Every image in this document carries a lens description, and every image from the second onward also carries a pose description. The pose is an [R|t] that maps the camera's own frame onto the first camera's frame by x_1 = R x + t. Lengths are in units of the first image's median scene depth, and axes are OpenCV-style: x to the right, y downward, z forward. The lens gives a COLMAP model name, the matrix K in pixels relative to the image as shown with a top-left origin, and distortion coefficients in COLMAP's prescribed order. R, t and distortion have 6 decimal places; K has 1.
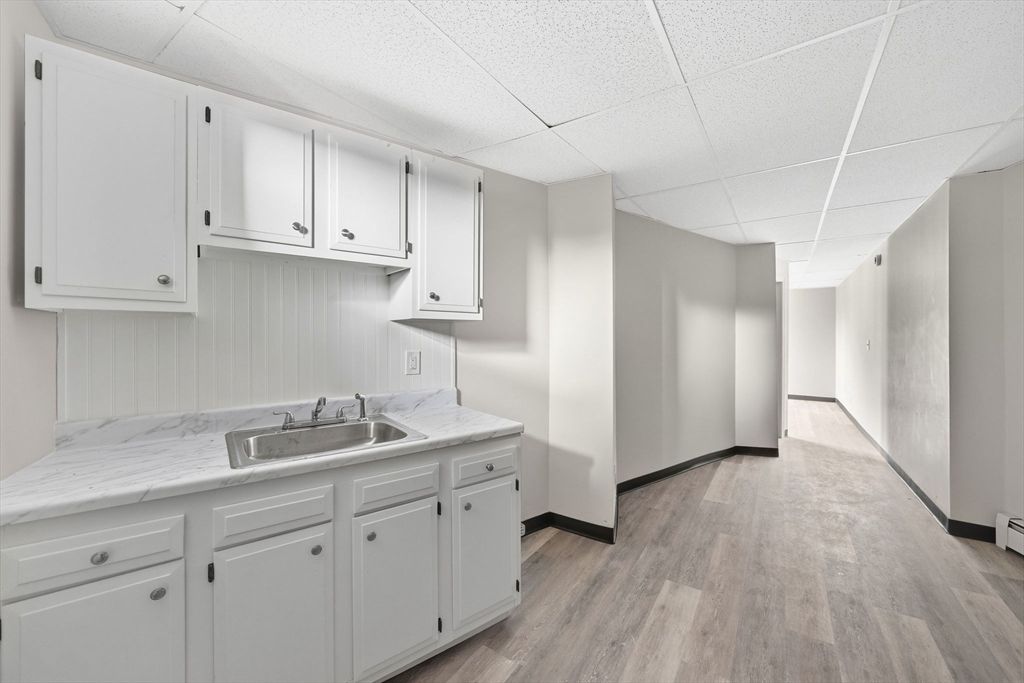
lens RADIAL K [[402.5, 0, 513.3], [0, 402.5, 338.6], [0, 0, 1]] dist [-0.003189, -0.000190]
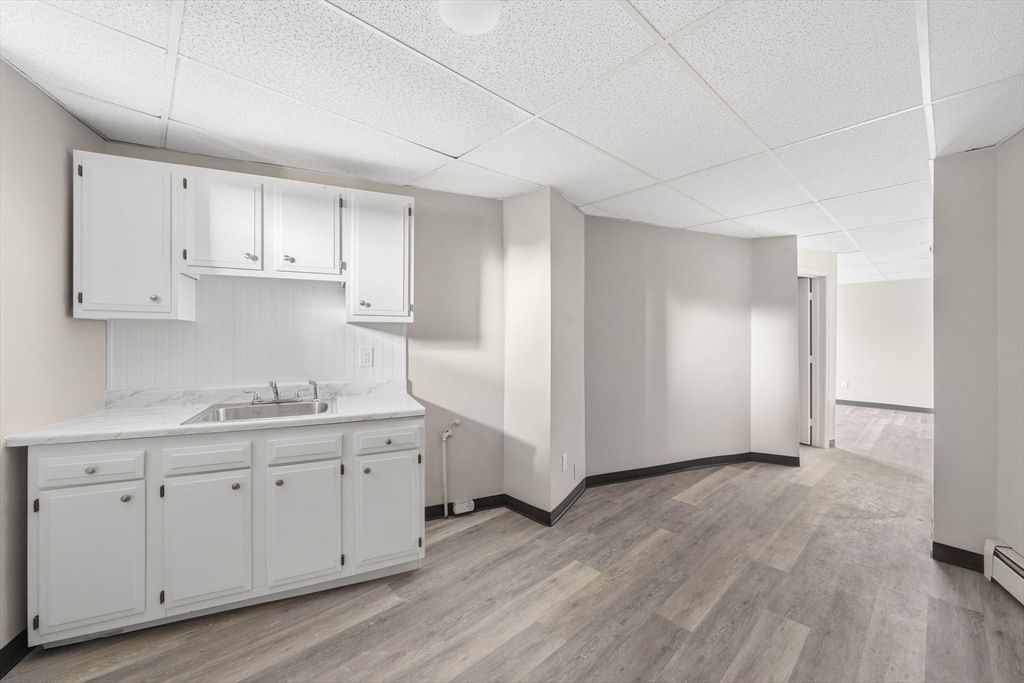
lens RADIAL K [[402.5, 0, 512.4], [0, 402.5, 337.1], [0, 0, 1]] dist [-0.003189, -0.000190]
pose [[0.974785, 0.002839, -0.223126, 0.550713], [-0.002790, 0.999996, 0.000534, -0.003319], [0.223127, 0.000102, 0.974789, -0.117411]]
